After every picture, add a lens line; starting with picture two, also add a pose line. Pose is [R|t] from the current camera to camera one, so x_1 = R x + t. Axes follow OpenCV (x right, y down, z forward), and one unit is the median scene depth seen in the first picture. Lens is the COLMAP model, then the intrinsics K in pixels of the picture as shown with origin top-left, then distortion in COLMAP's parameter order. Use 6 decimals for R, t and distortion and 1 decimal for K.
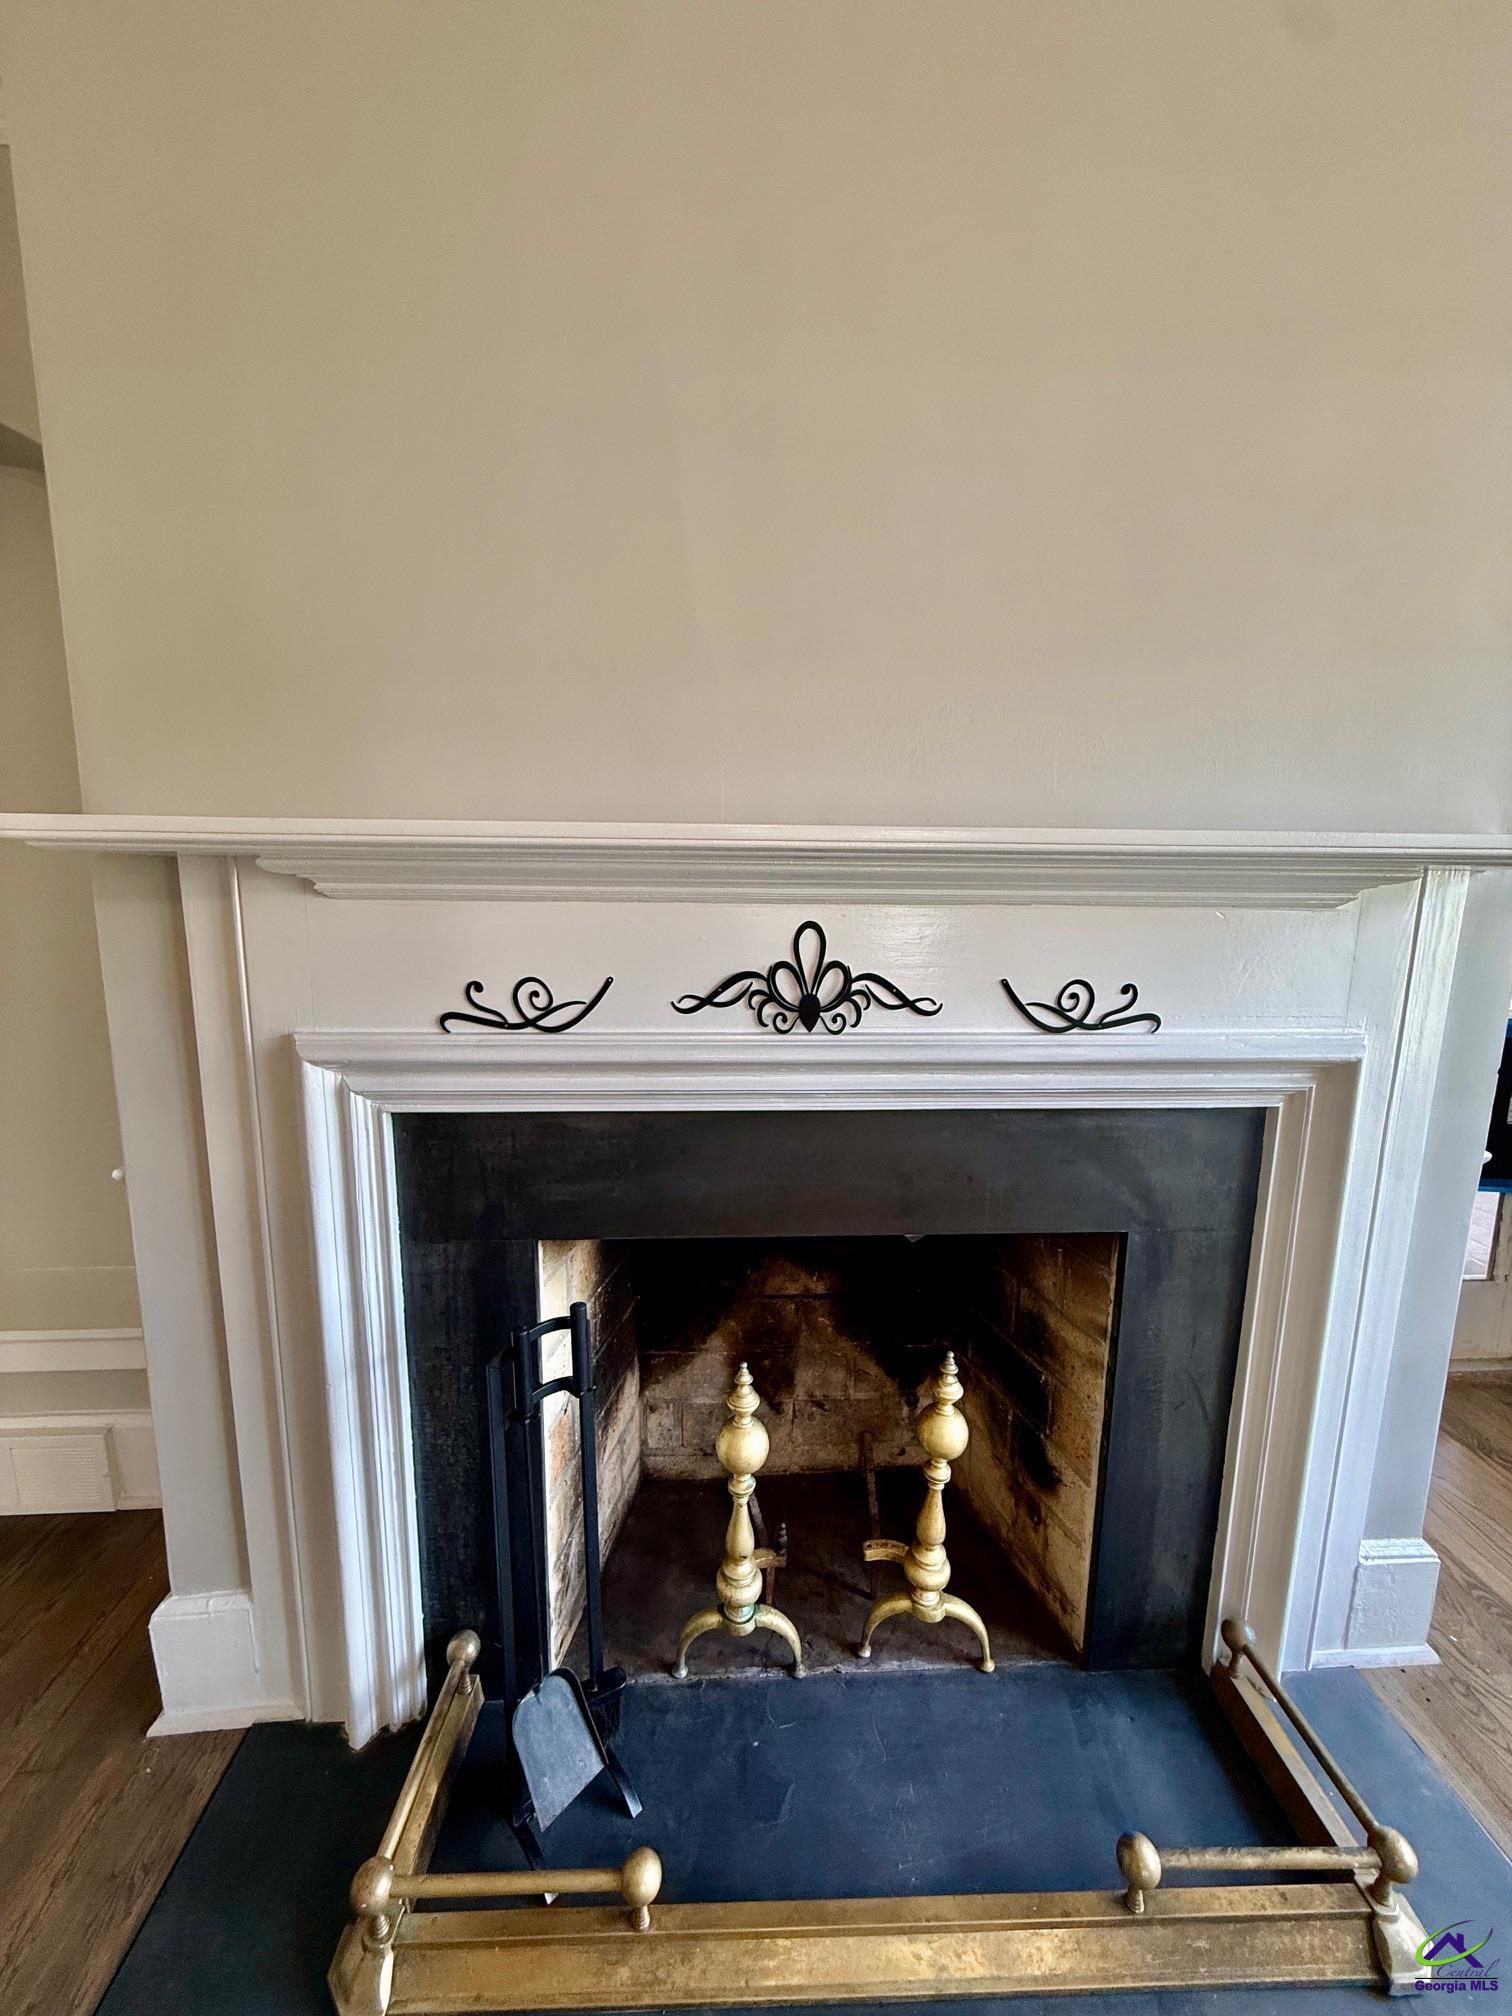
lens RADIAL K [[806.1, 0, 753.8], [0, 806.1, 1001.7], [0, 0, 1]] dist [0.001923, 0.000181]
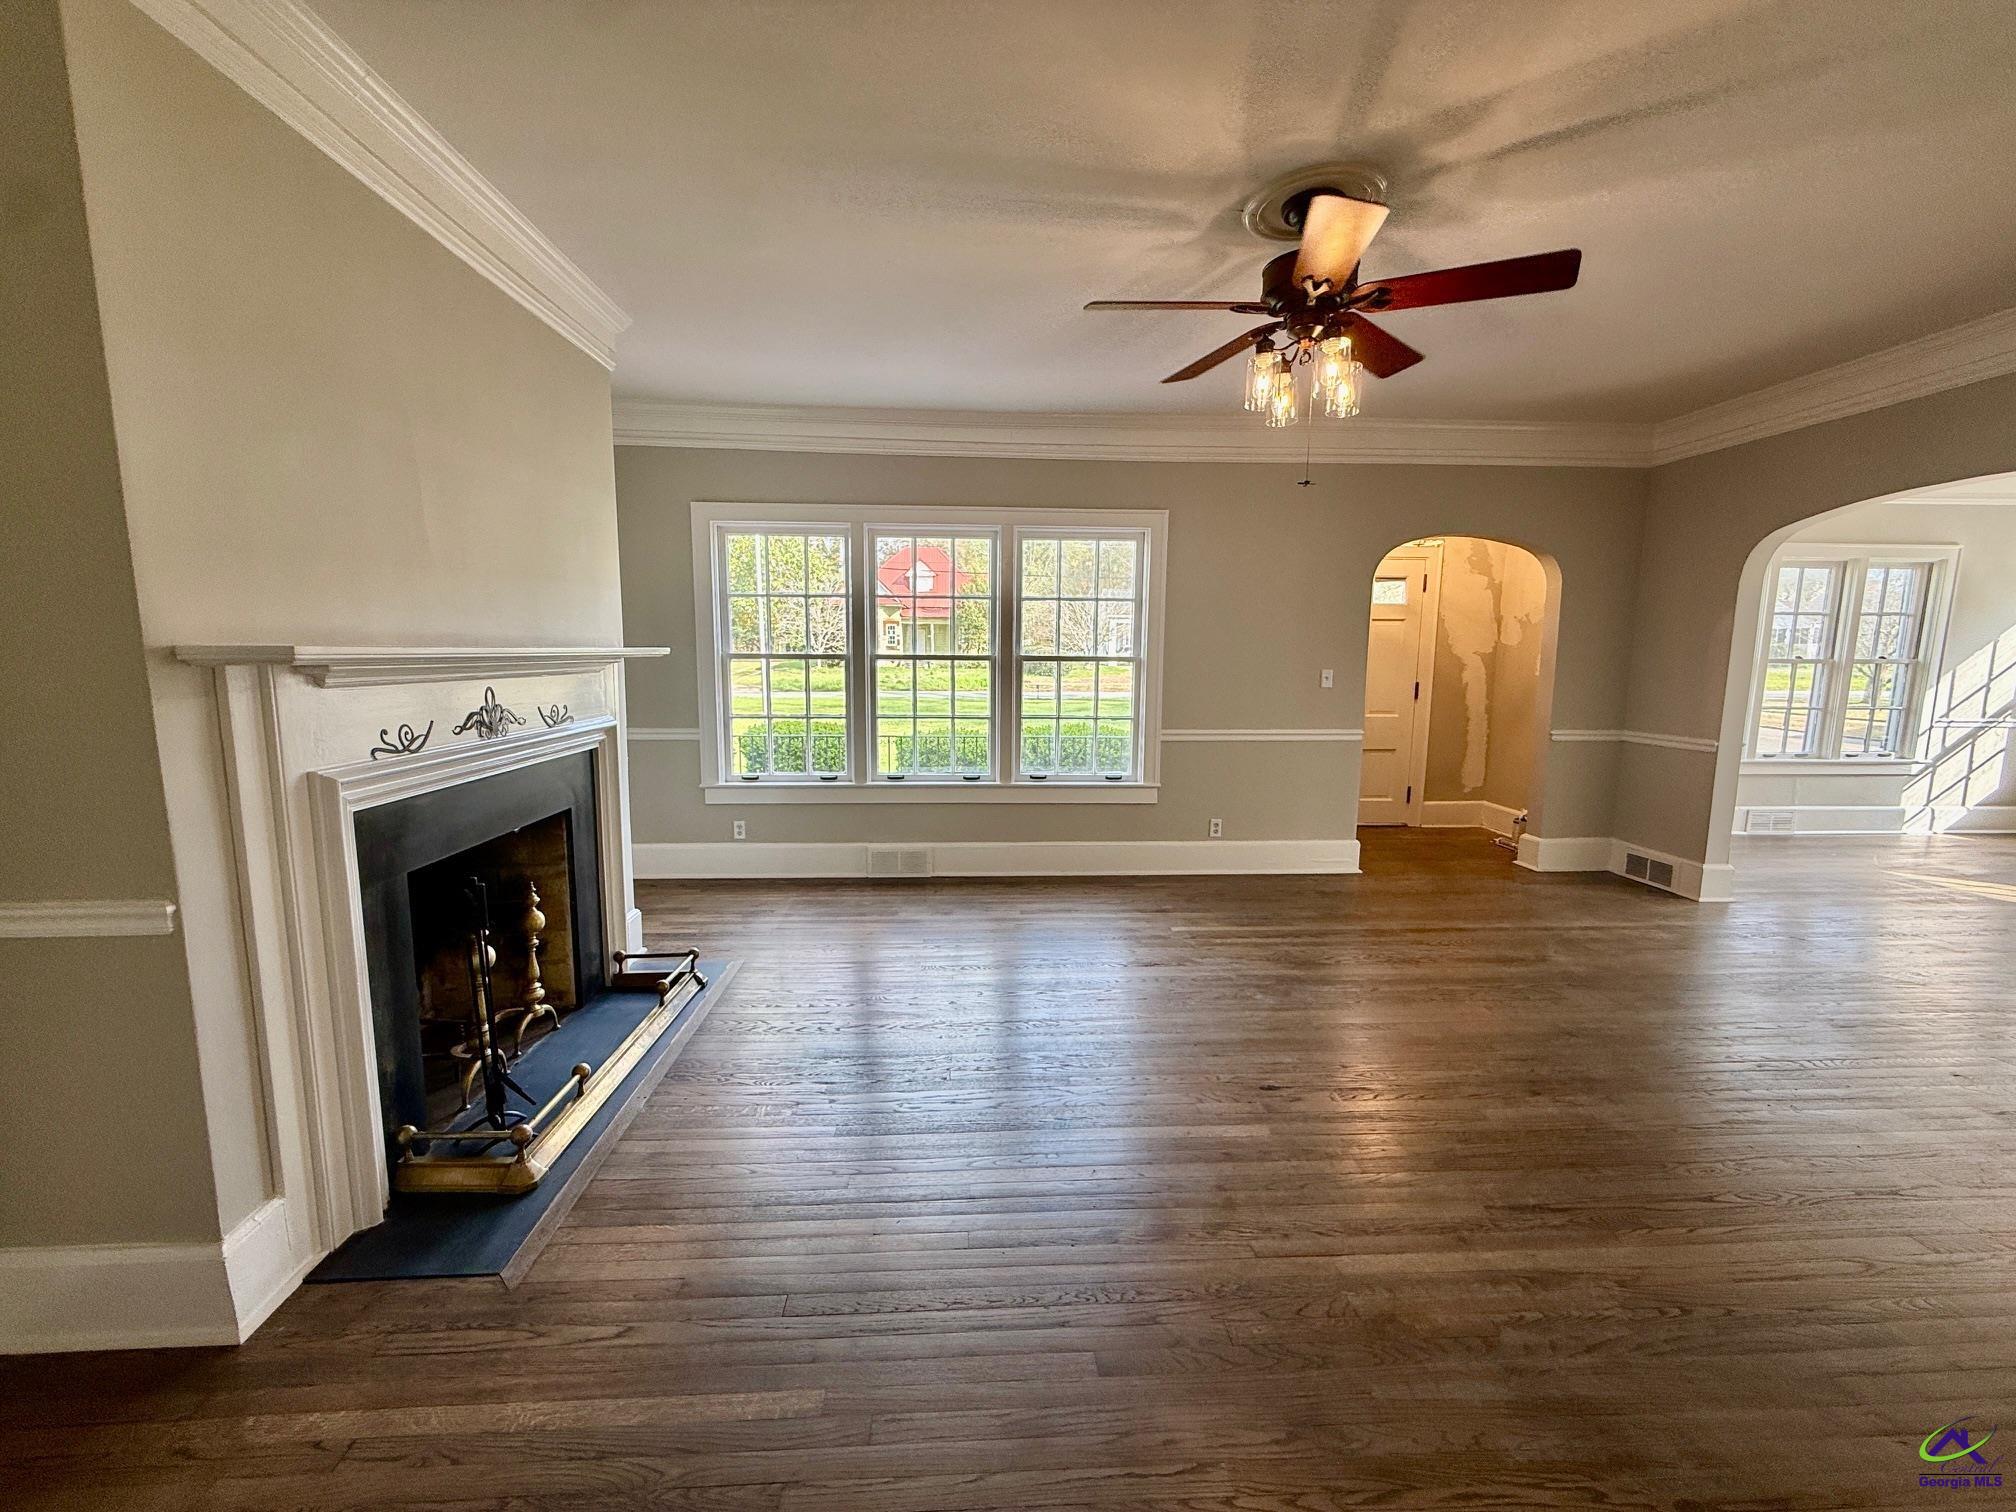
lens RADIAL K [[806.1, 0, 1012.8], [0, 806.1, 753.6], [0, 0, 1]] dist [0.001923, 0.000181]
pose [[-0.008071, -0.137325, 0.990493, -2.158557], [0.158769, 0.977785, 0.136856, 0.004301], [-0.987283, 0.158364, 0.013912, -0.429003]]
